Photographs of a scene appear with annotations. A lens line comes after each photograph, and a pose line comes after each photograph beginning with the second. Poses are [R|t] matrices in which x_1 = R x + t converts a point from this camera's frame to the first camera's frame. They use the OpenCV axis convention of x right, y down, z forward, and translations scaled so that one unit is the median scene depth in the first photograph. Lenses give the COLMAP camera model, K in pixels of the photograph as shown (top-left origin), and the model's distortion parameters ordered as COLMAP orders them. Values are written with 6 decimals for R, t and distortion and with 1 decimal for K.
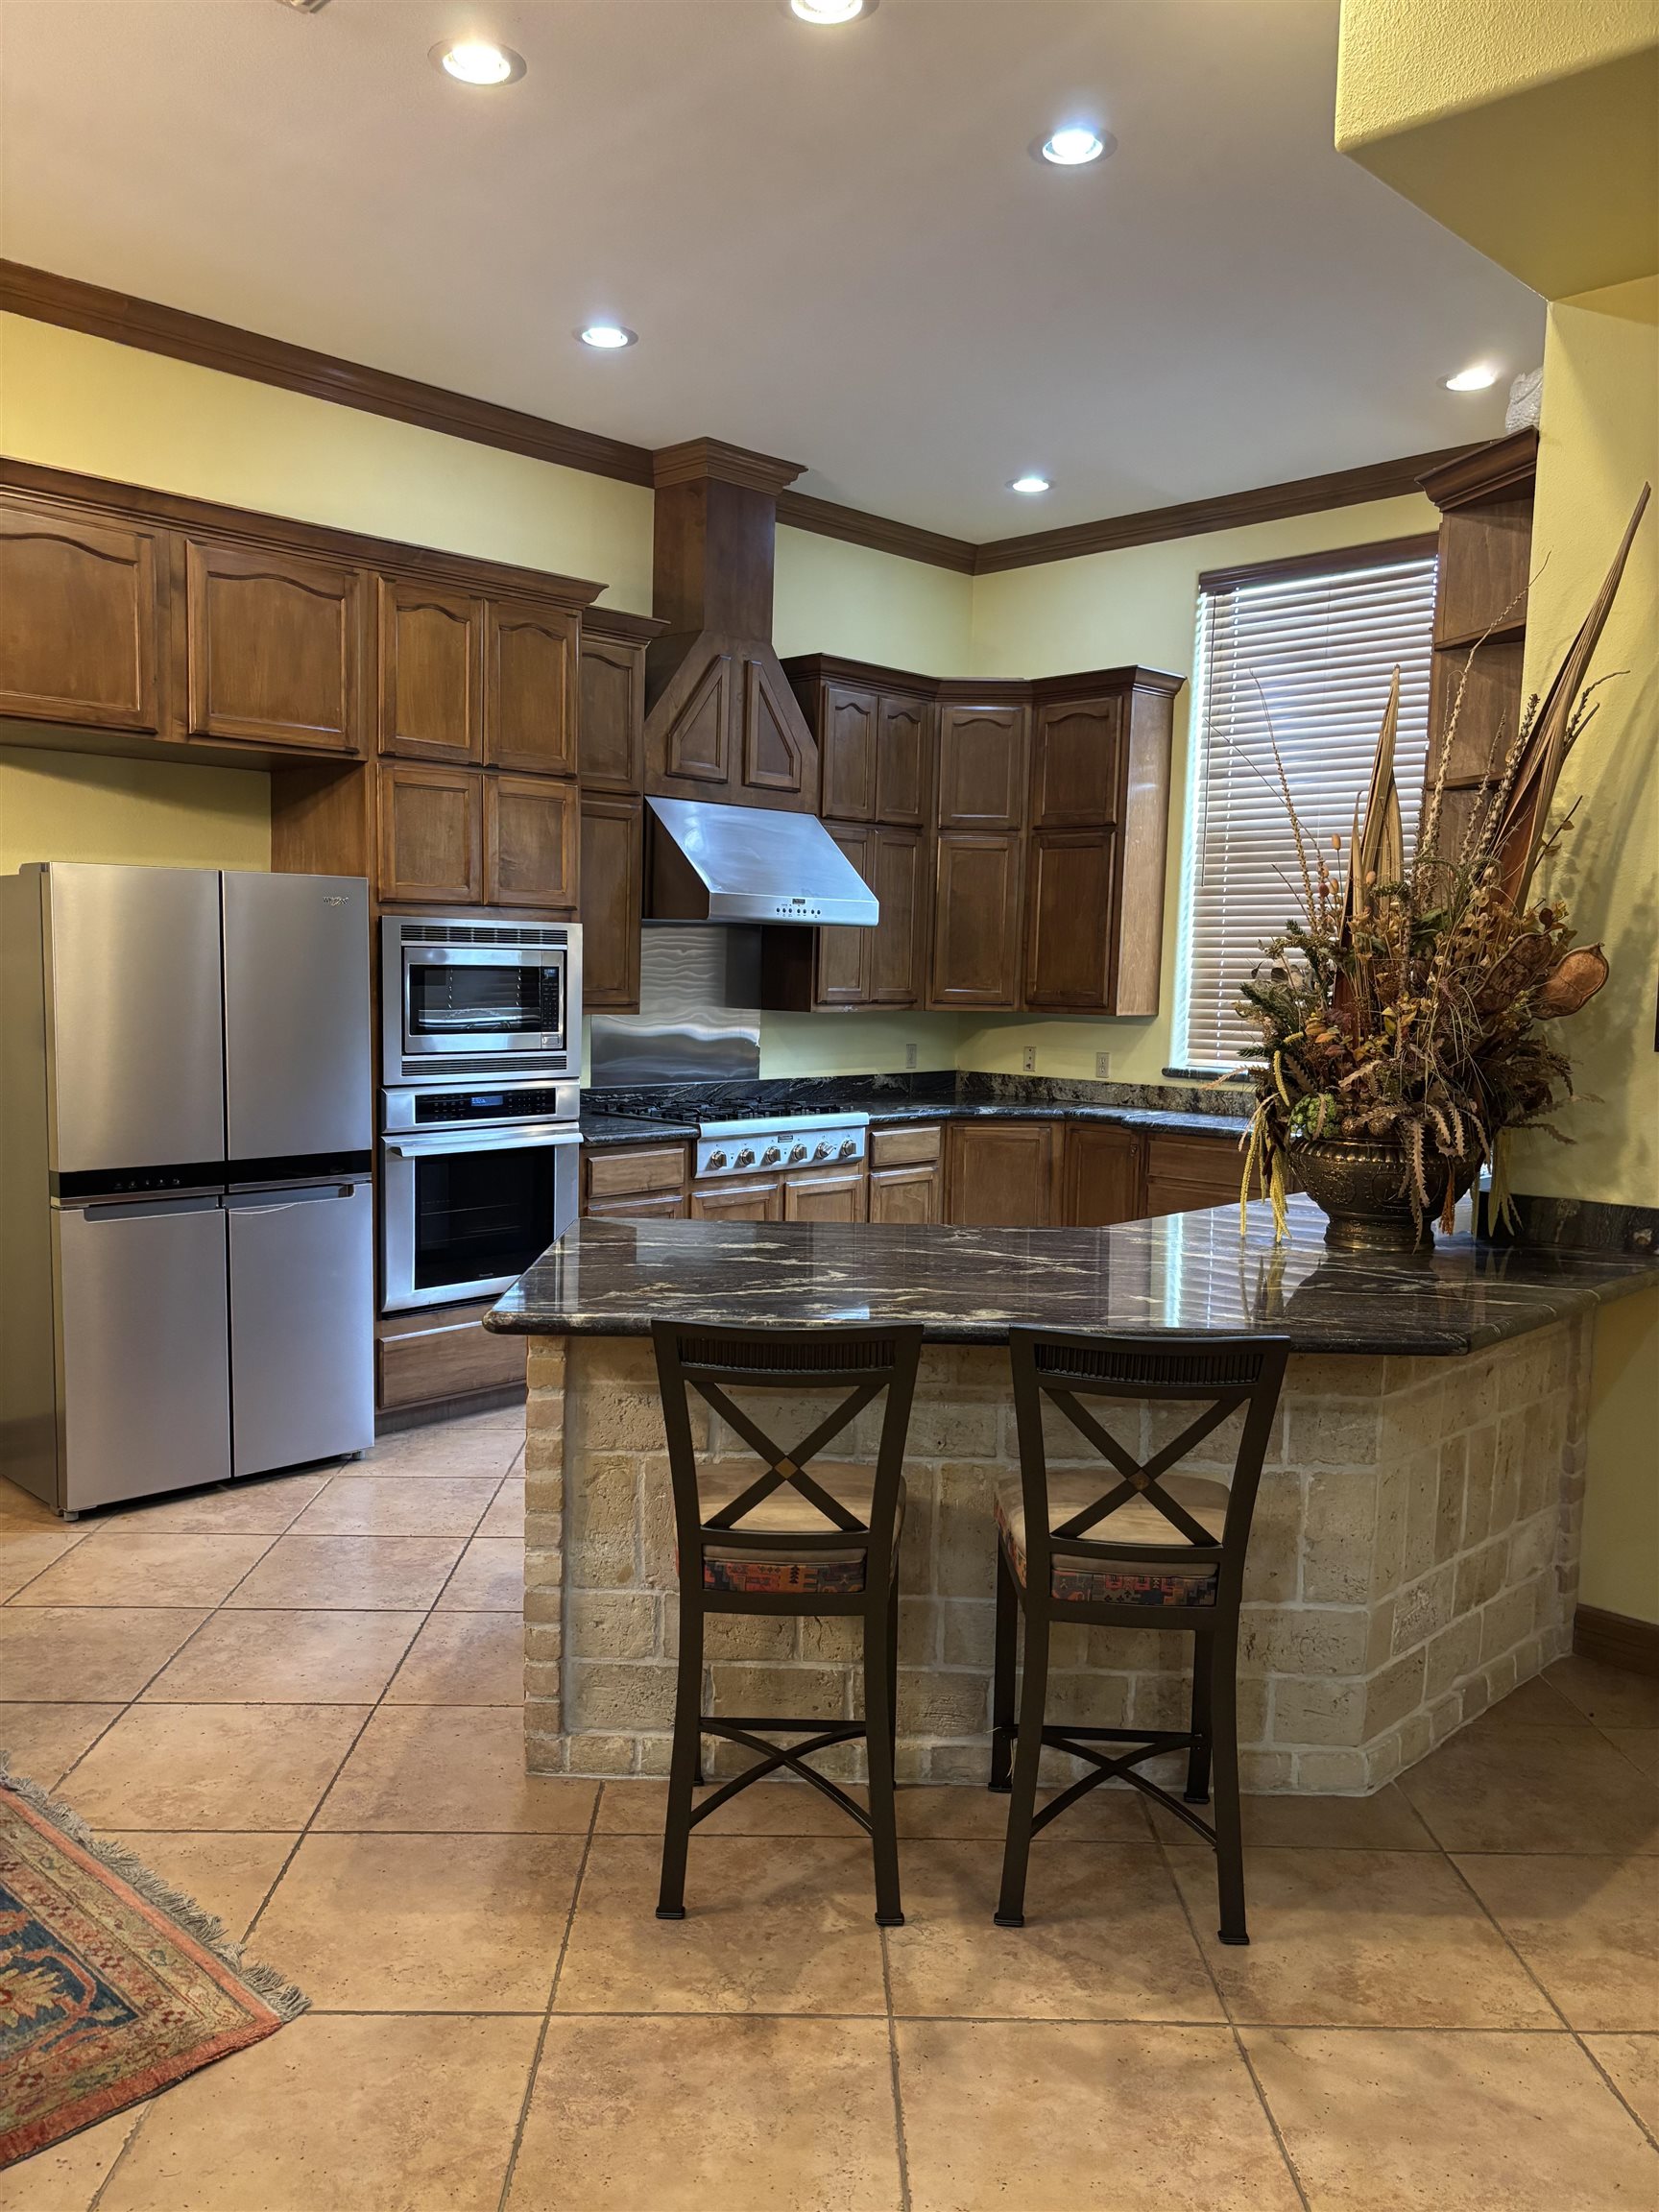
lens RADIAL K [[1683.9, 0, 812.5], [0, 1683.9, 1099.1], [0, 0, 1]] dist [0.048447, -0.049381]
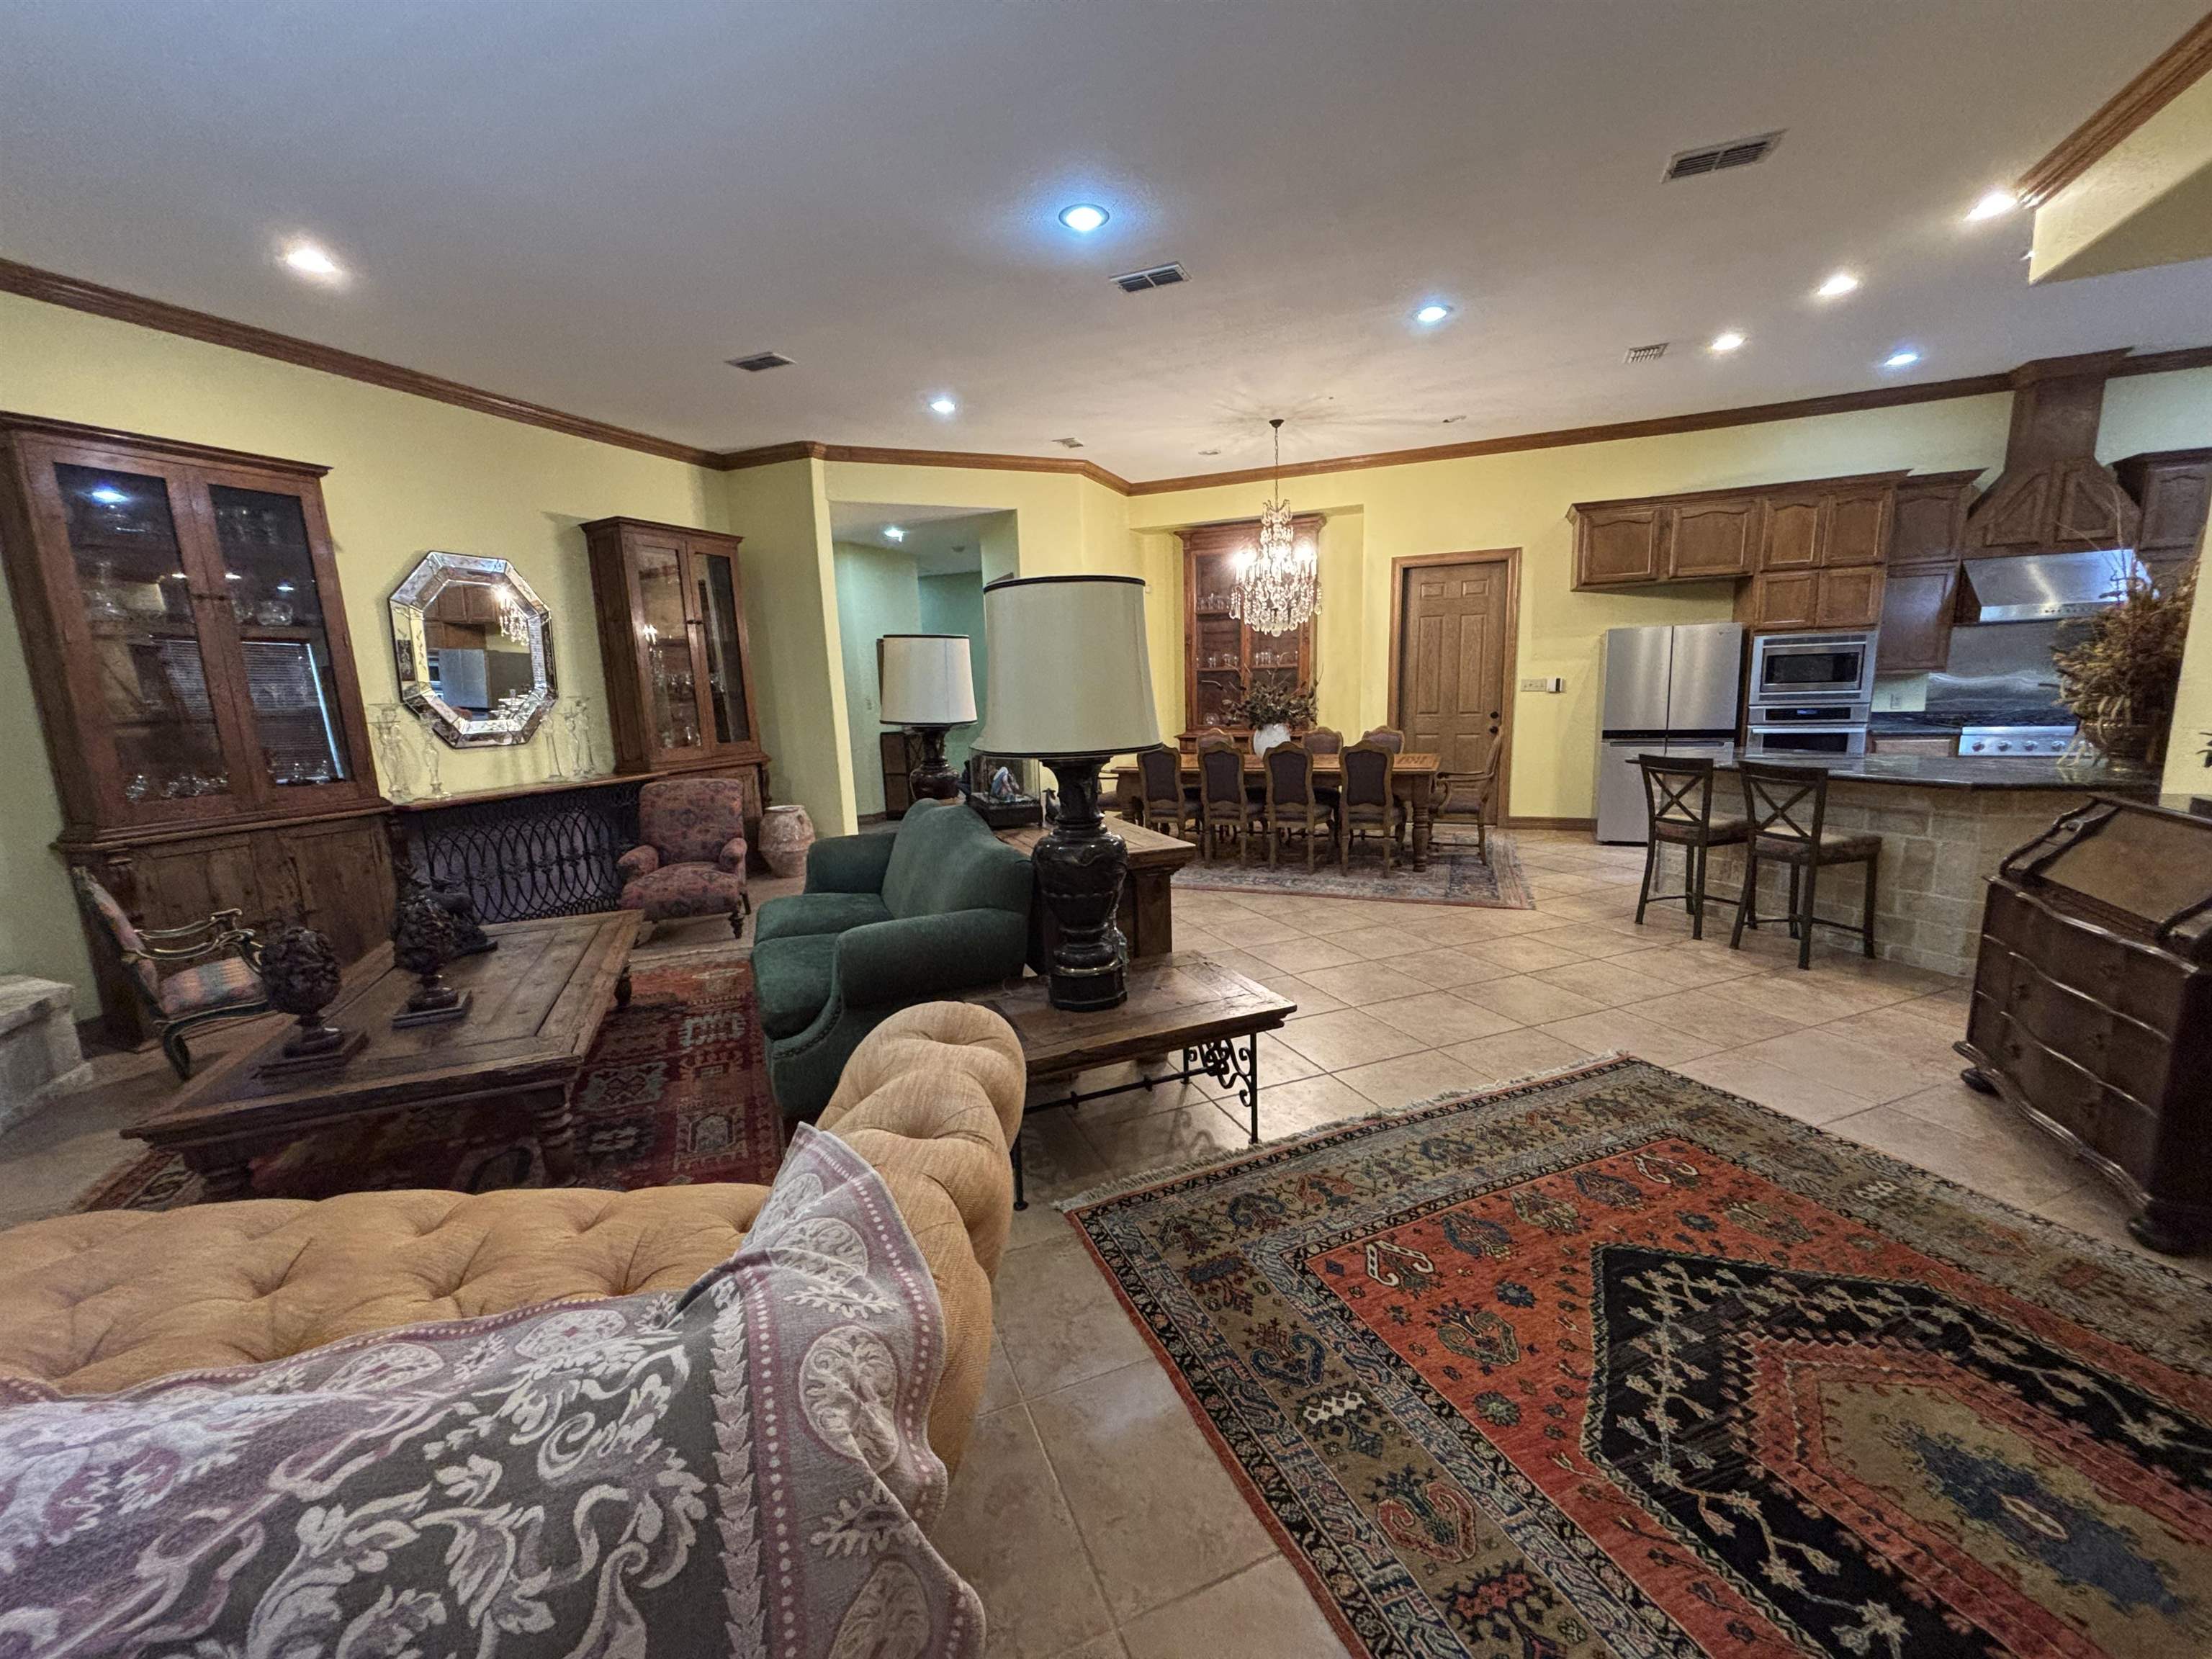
lens RADIAL K [[896.6, 0, 1104.2], [0, 896.6, 829.0], [0, 0, 1]] dist [0.006218, -0.000556]
pose [[0.373018, 0.120691, -0.919941, 0.638058], [-0.034908, 0.992627, 0.116073, 0.053621], [0.927167, -0.011184, 0.374481, -0.395940]]
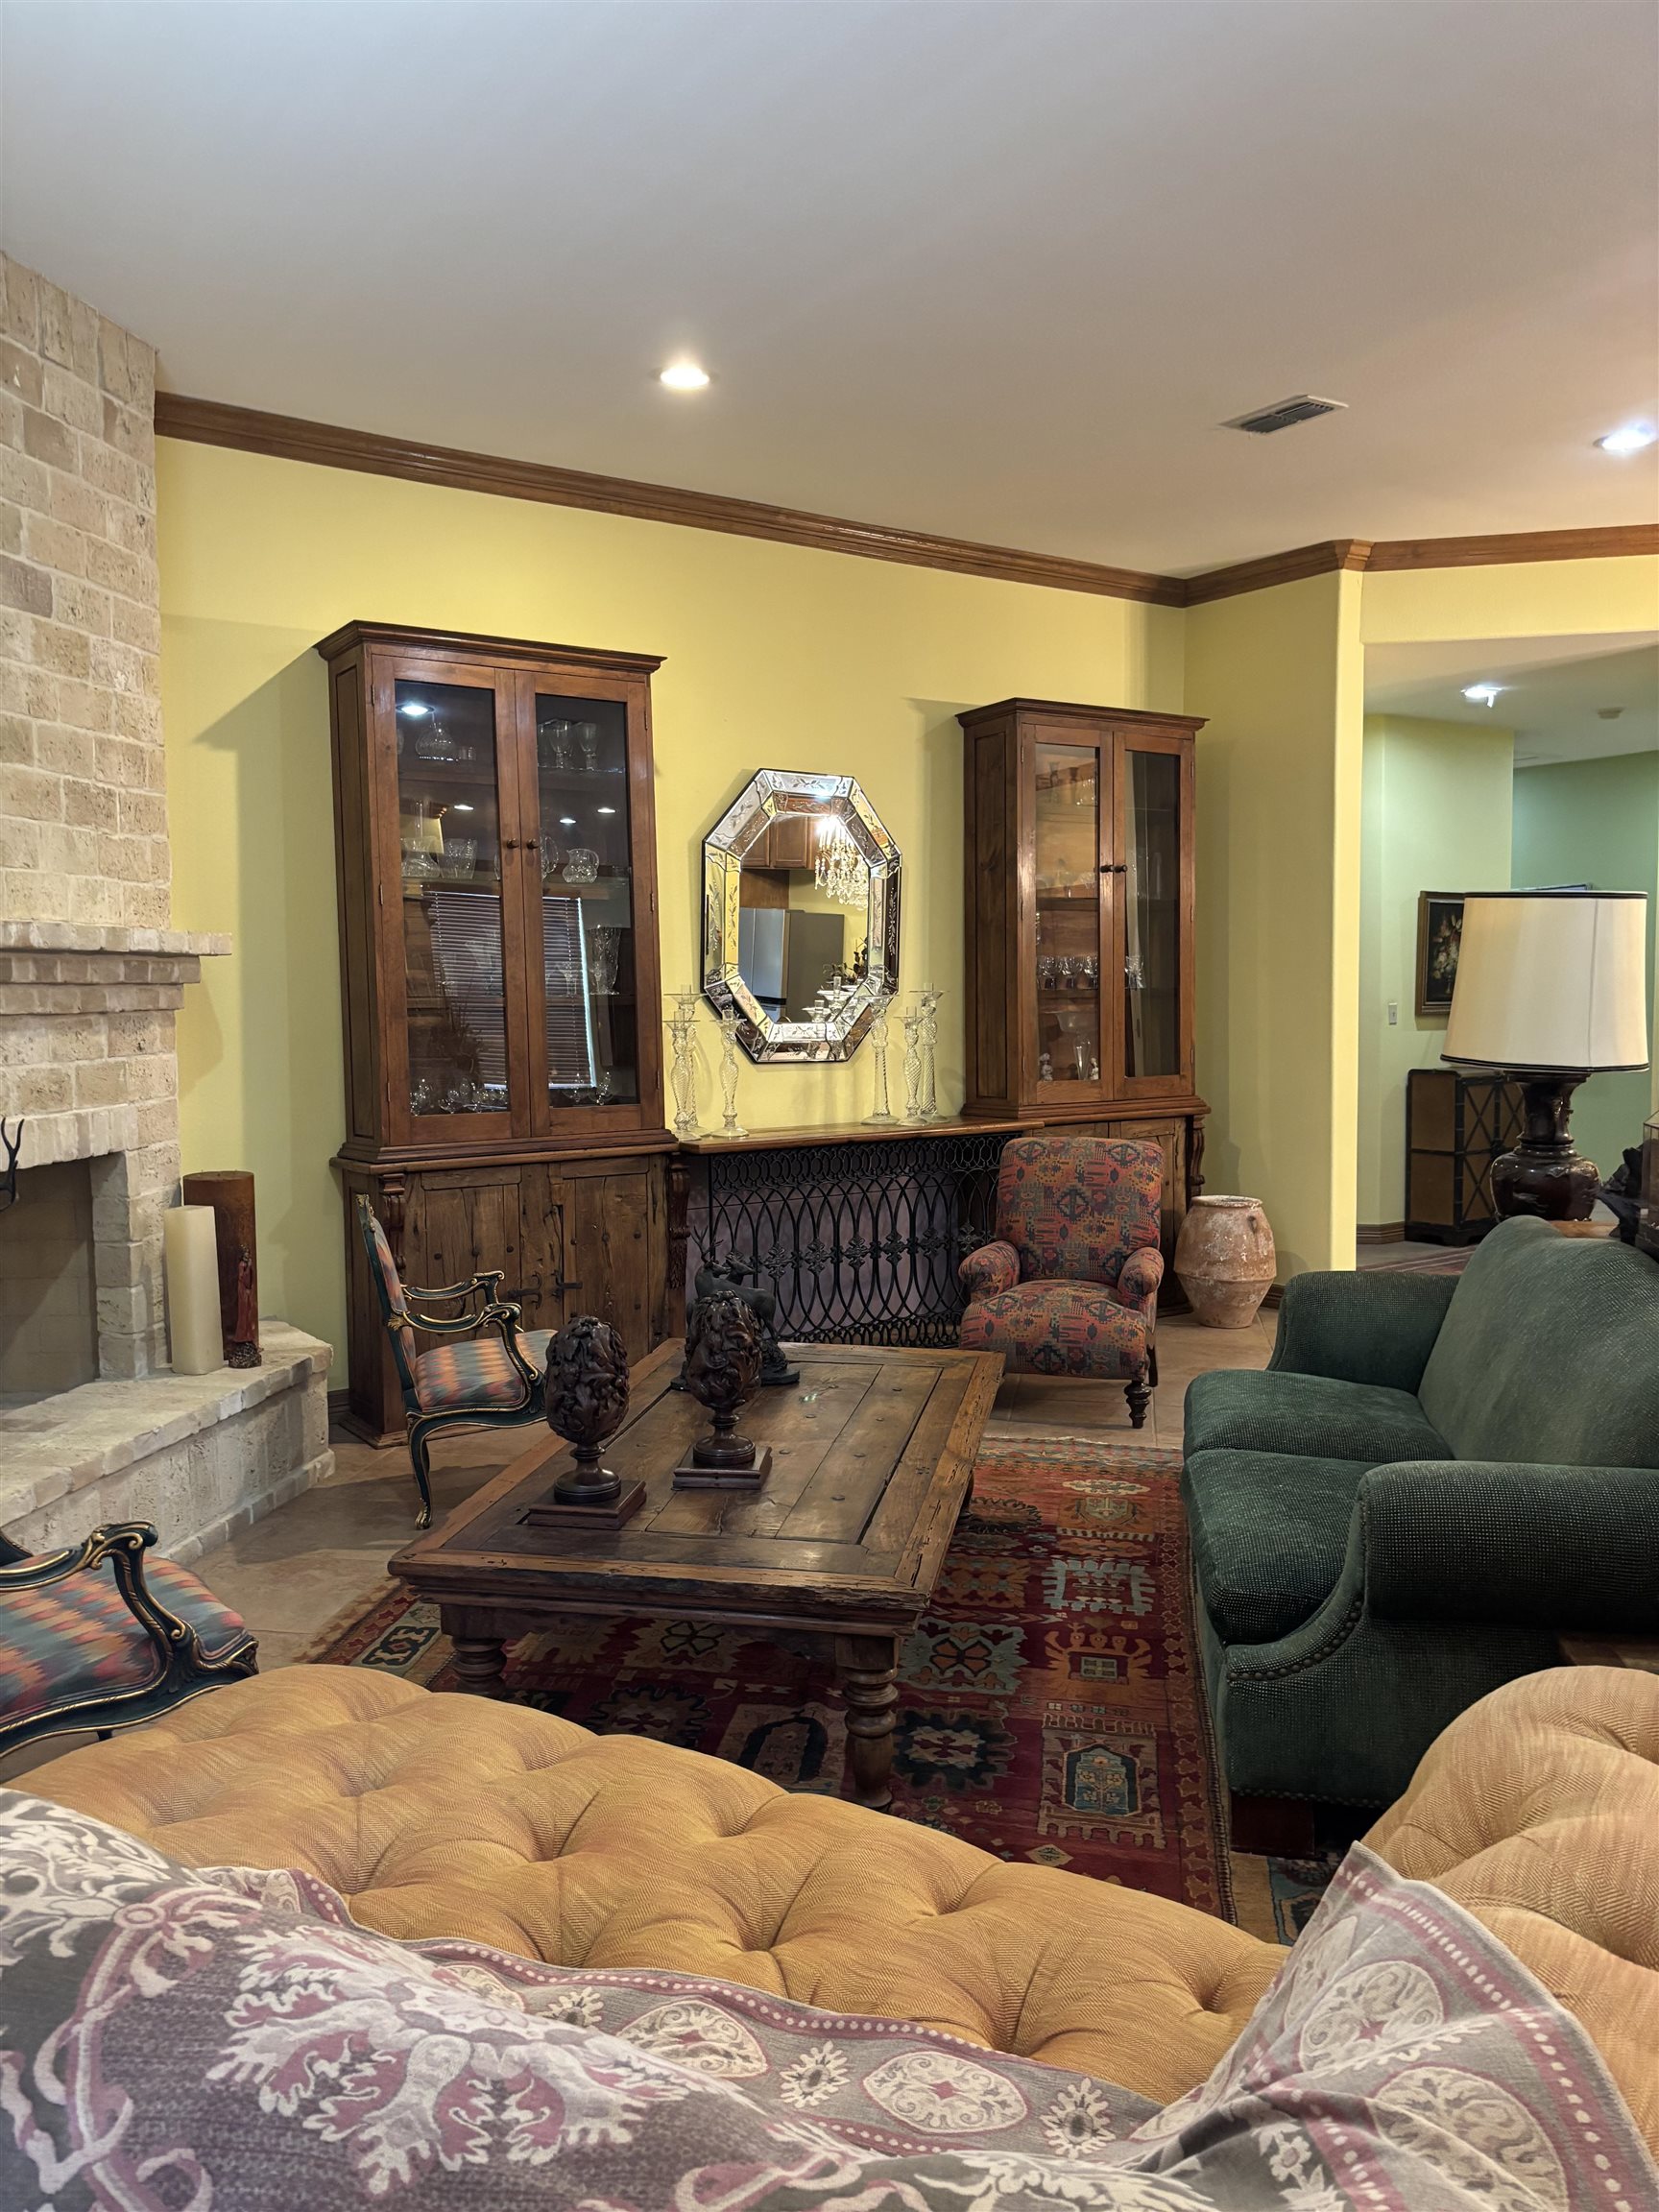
lens RADIAL K [[1683.9, 0, 812.6], [0, 1683.9, 1109.4], [0, 0, 1]] dist [0.048447, -0.049381]
pose [[-0.183459, 0.056582, -0.981398, 0.638740], [-0.079032, 0.994262, 0.072097, 0.047569], [0.979845, 0.090788, -0.177935, -0.430523]]
